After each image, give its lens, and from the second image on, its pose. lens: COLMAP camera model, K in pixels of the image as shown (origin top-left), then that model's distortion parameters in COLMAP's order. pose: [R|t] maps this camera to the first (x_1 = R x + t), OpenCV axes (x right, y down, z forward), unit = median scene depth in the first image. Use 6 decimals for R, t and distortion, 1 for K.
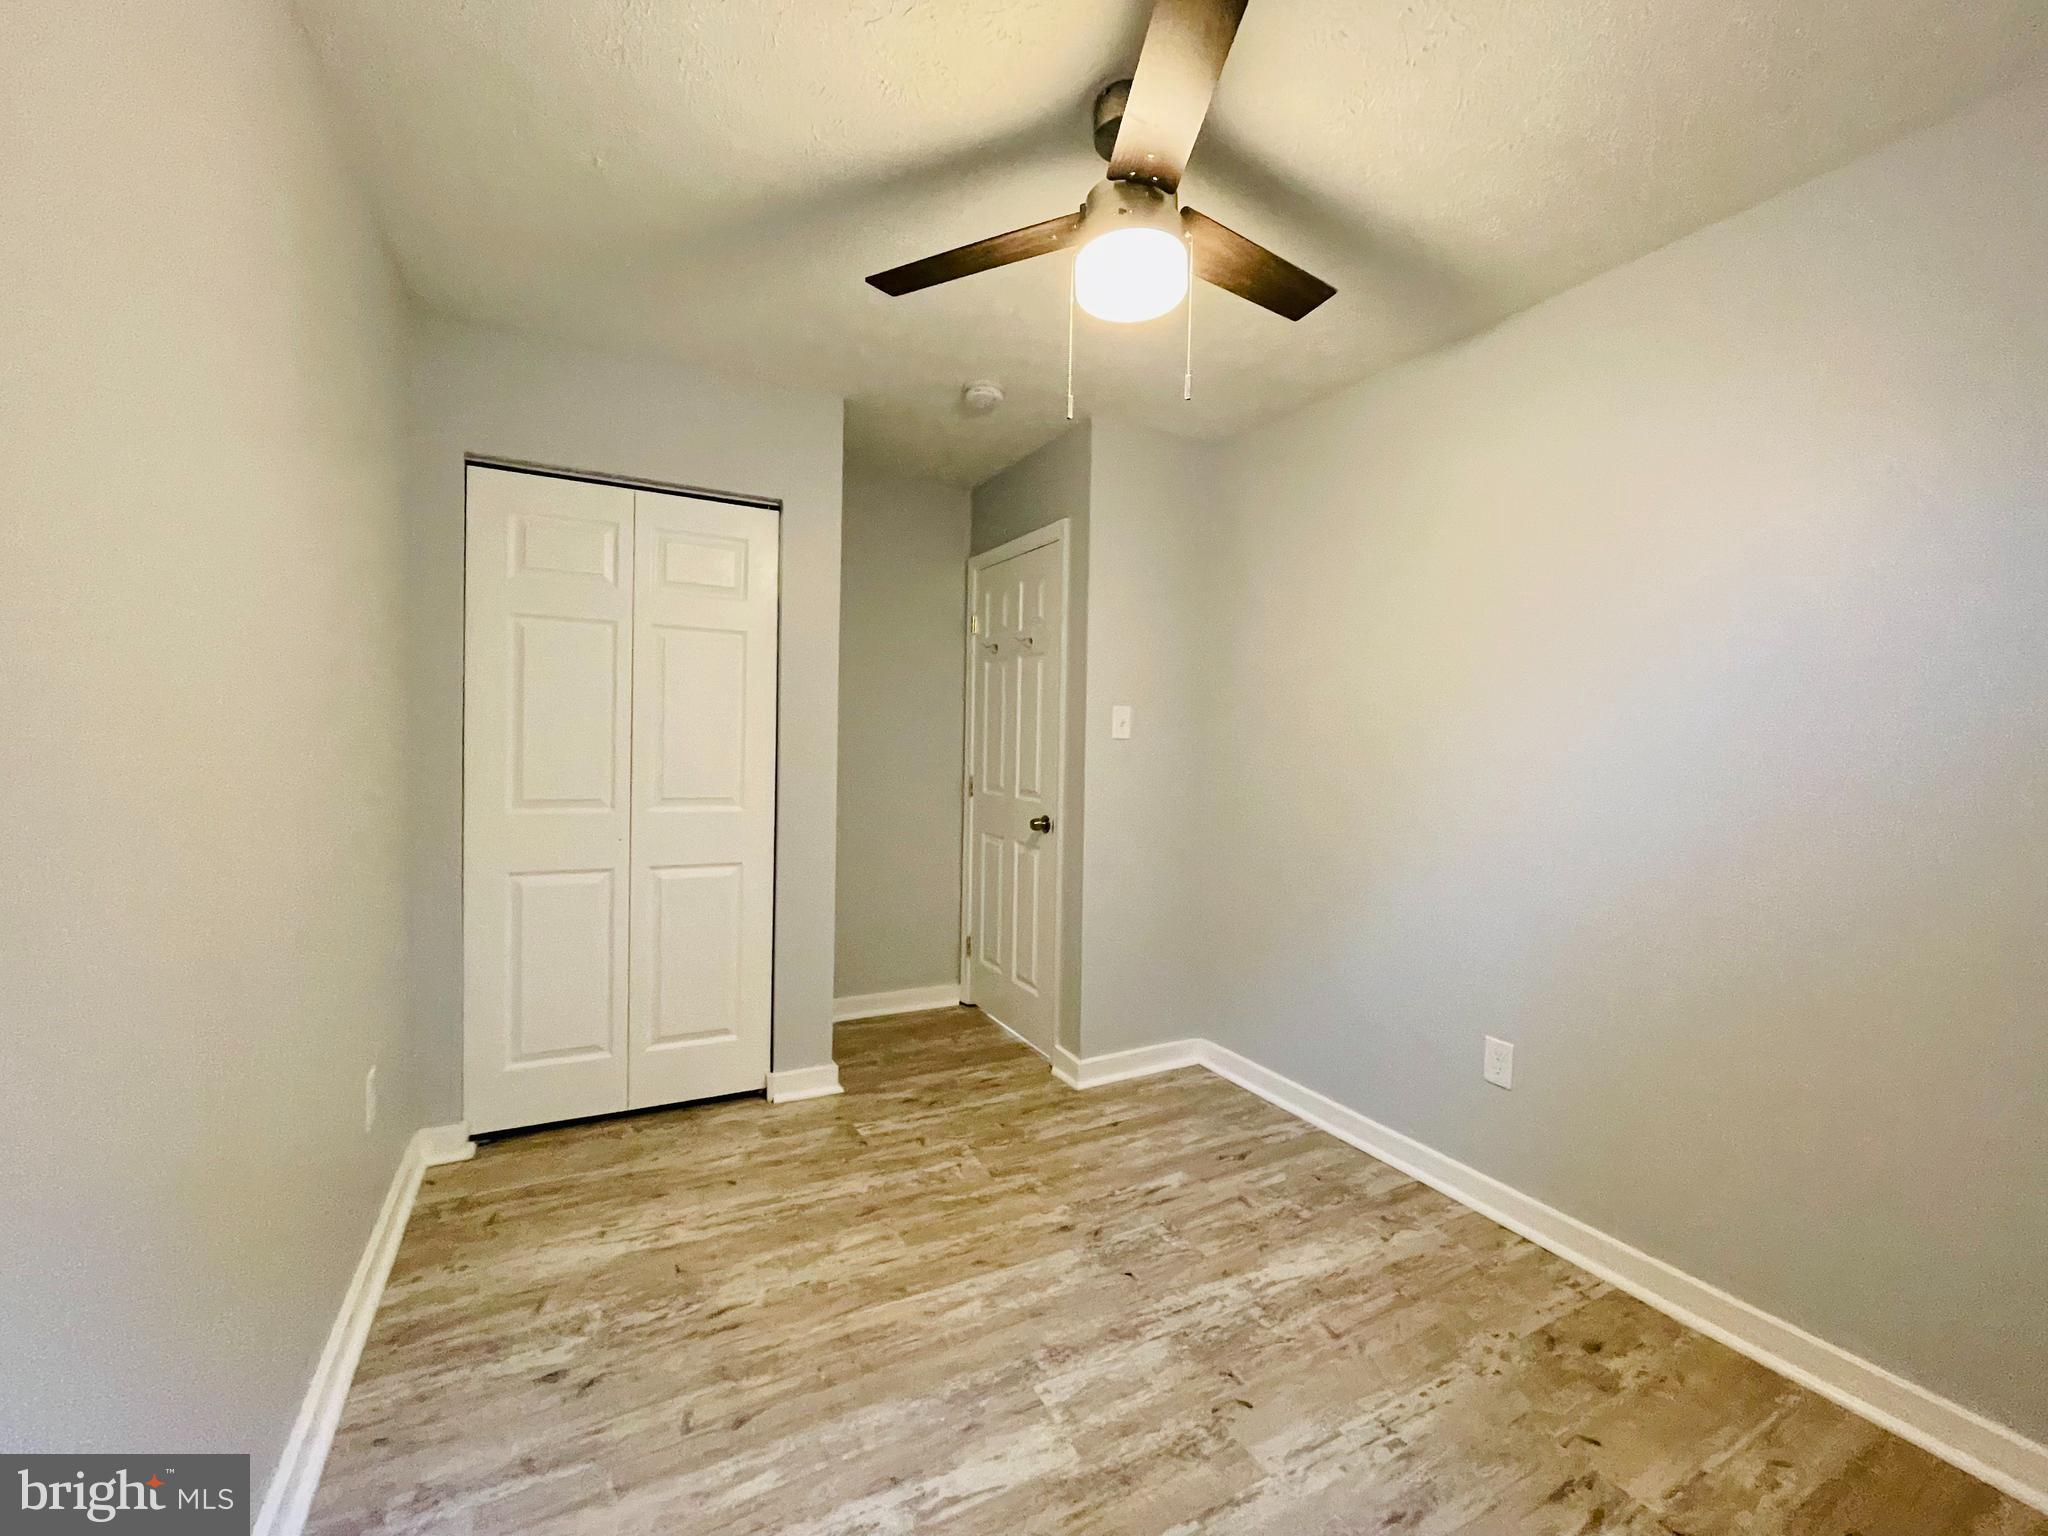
lens RADIAL K [[832.9, 0, 1024.0], [0, 832.9, 768.0], [0, 0, 1]] dist [-0.001924, 0.000157]
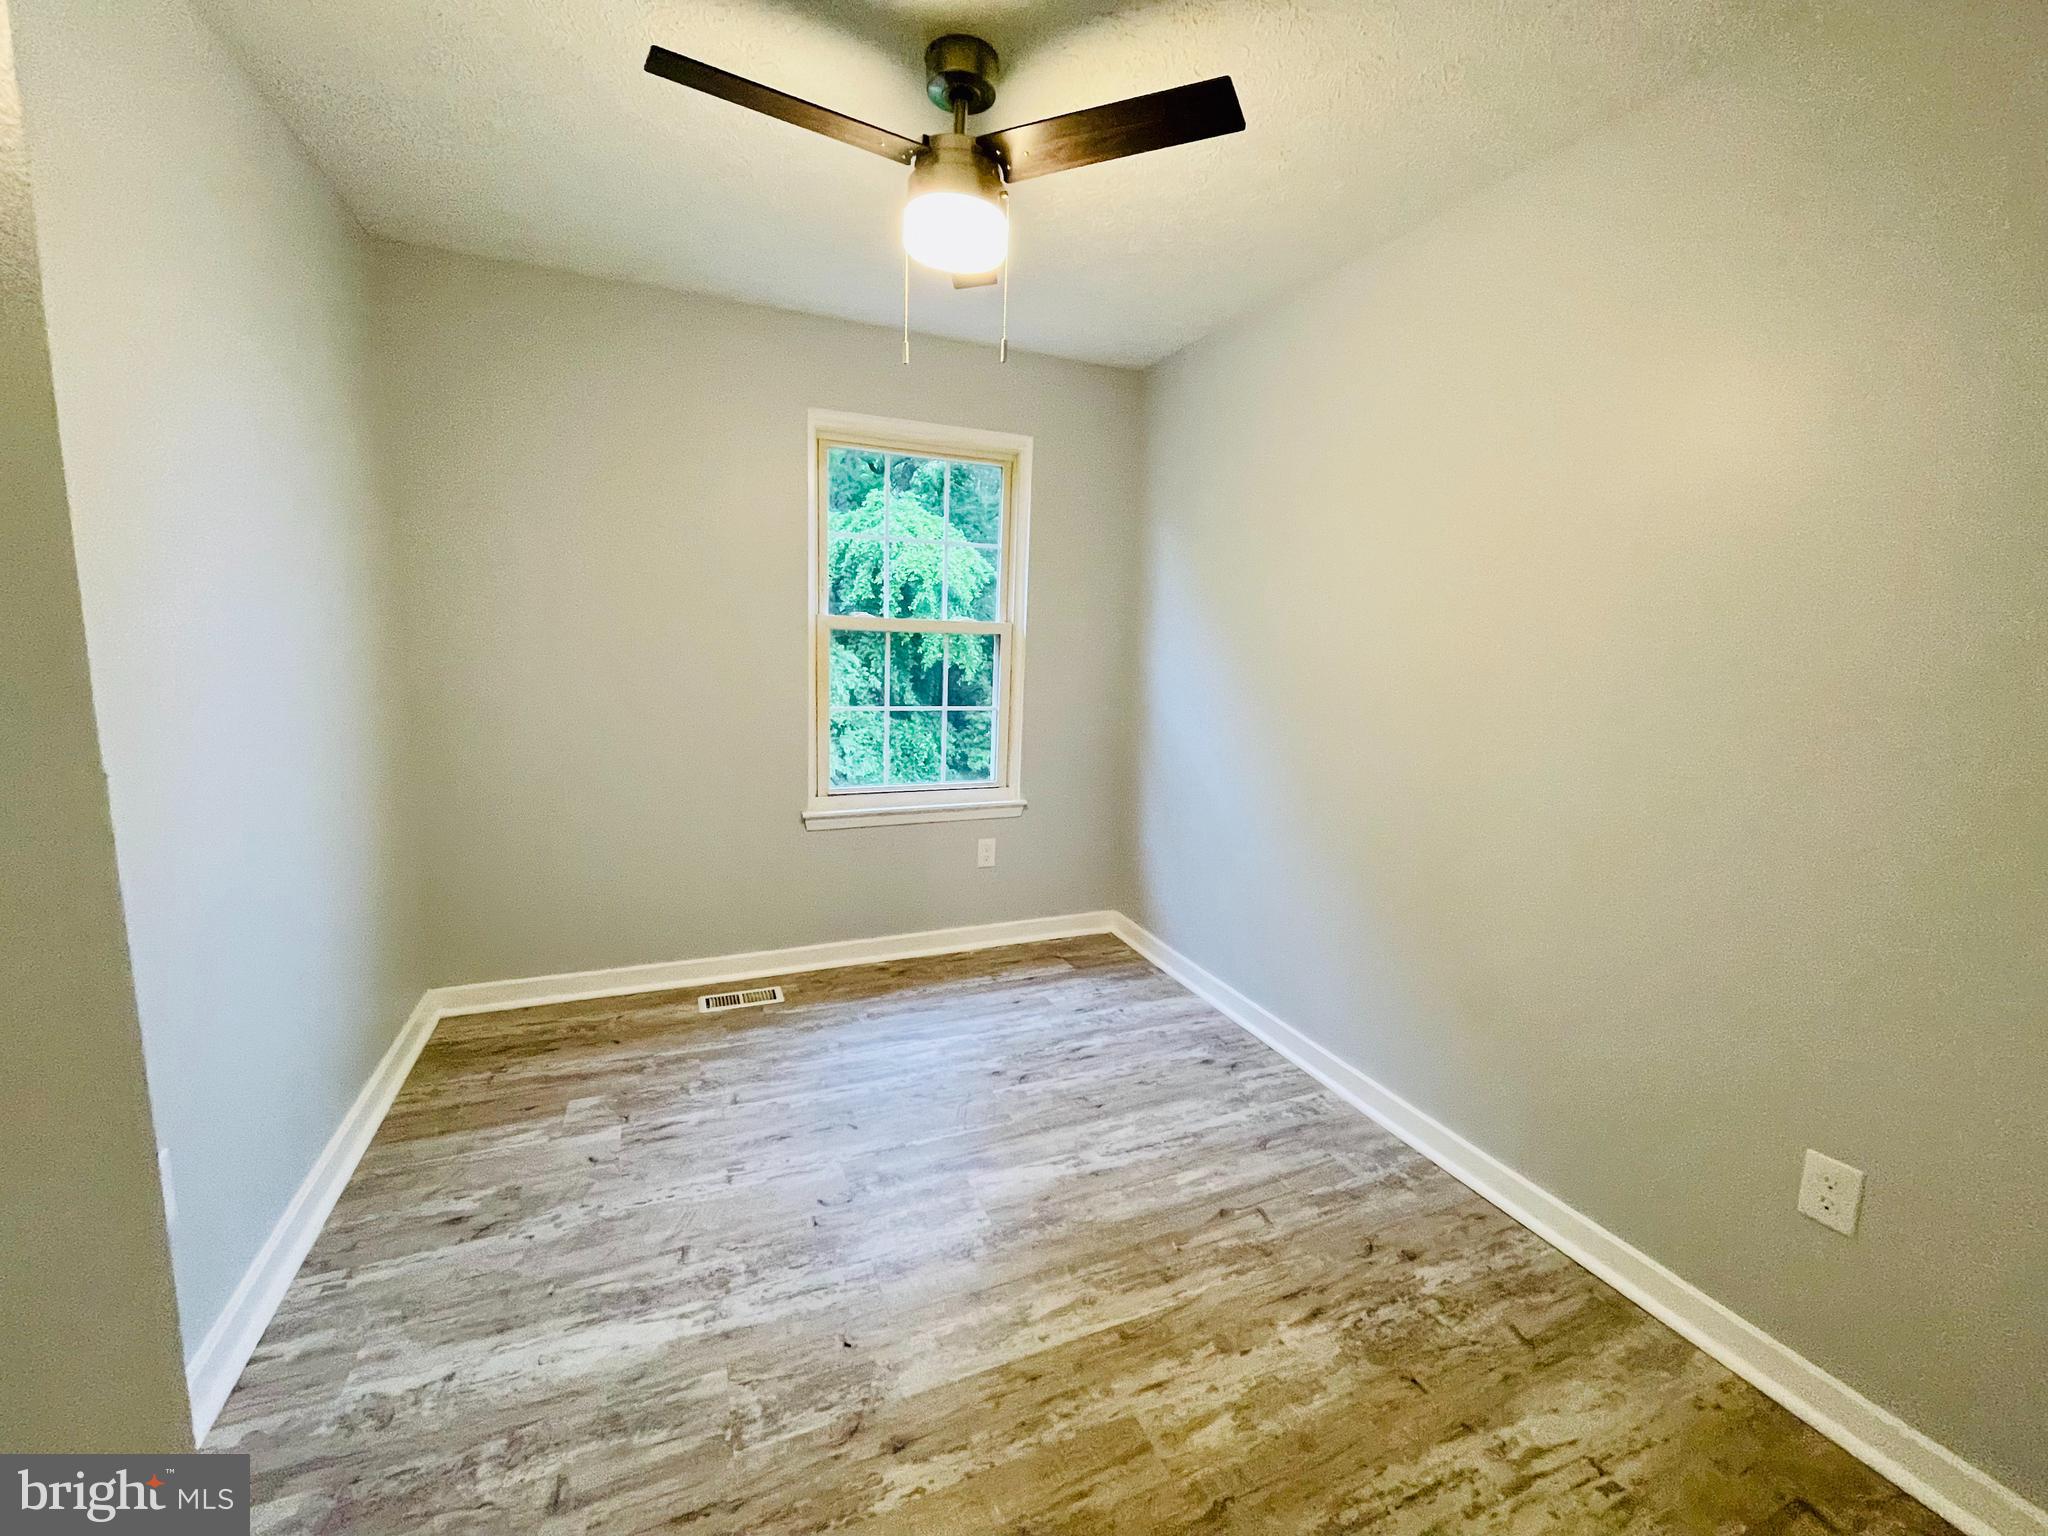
lens RADIAL K [[832.9, 0, 1024.0], [0, 832.9, 768.0], [0, 0, 1]] dist [-0.001924, 0.000157]
pose [[-0.994542, -0.067759, 0.079343, -0.075093], [-0.051640, 0.980427, 0.189989, -0.102450], [-0.090663, 0.184854, -0.978575, 1.807211]]
